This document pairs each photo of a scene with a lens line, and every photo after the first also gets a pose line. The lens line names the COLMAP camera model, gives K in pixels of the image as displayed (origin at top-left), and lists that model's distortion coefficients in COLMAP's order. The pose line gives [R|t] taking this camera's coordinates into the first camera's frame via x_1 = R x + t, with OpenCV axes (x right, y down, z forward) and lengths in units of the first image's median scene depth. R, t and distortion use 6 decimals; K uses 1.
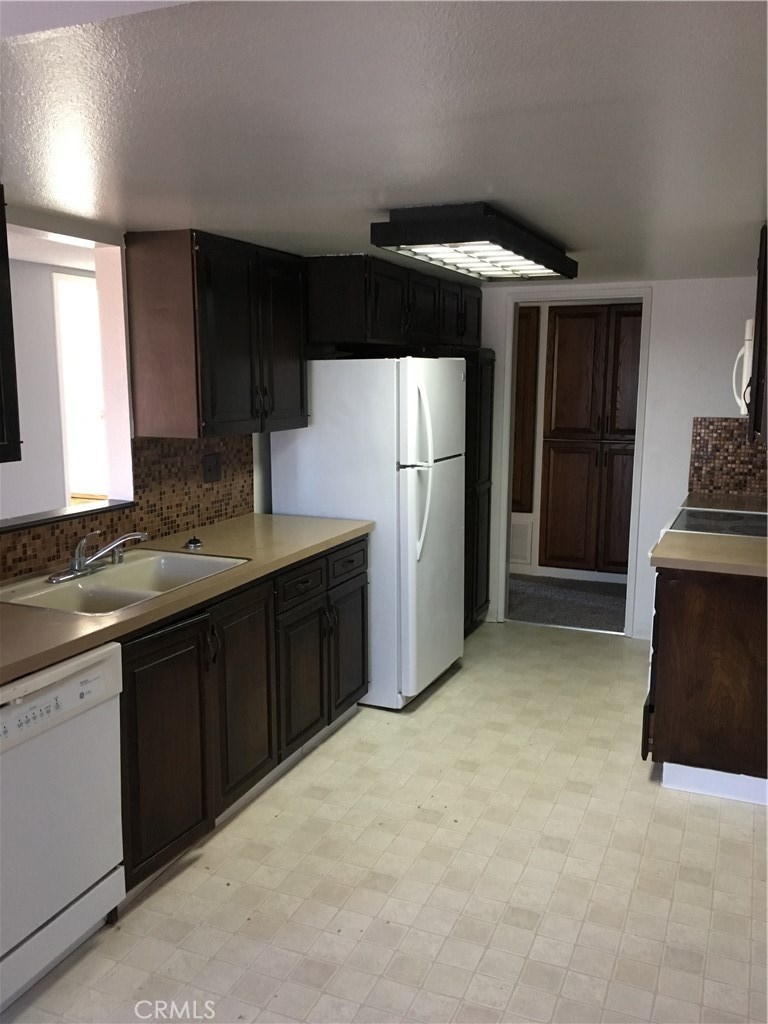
lens RADIAL K [[873.9, 0, 382.9], [0, 873.9, 511.9], [0, 0, 1]] dist [0.086100, -0.058265]
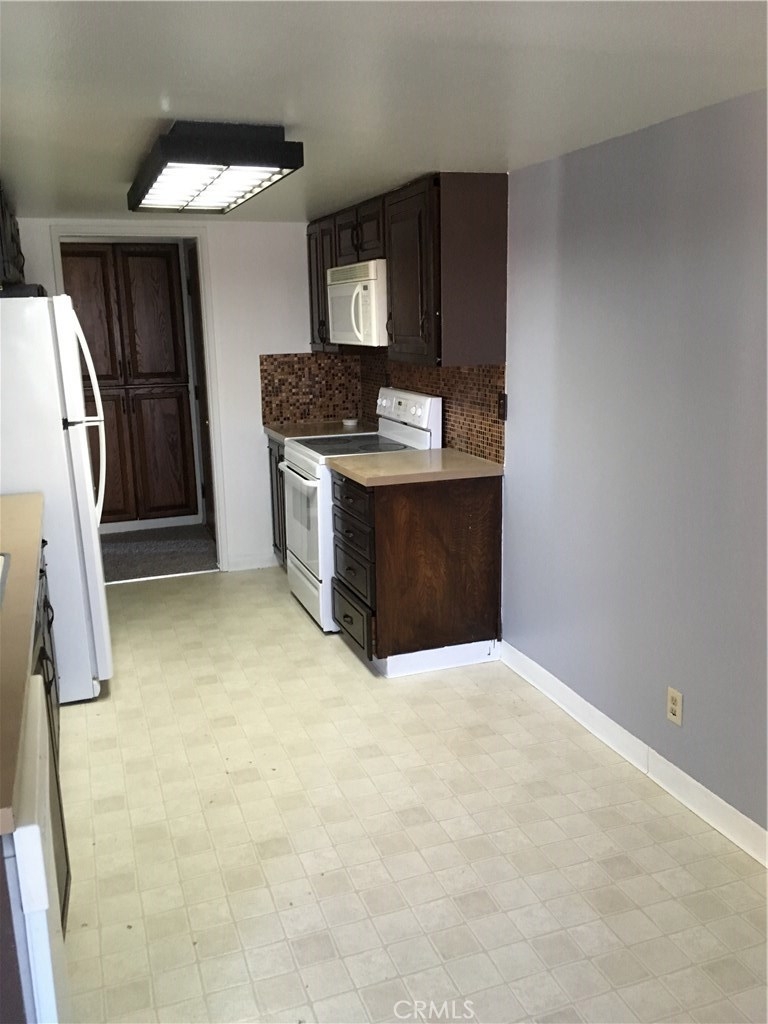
lens RADIAL K [[873.9, 0, 378.6], [0, 873.9, 505.4], [0, 0, 1]] dist [0.086100, -0.058265]
pose [[0.740913, -0.166869, 0.650540, -0.300184], [0.133395, 0.985906, 0.100967, -0.017858], [-0.658220, 0.011971, 0.752731, 0.125652]]
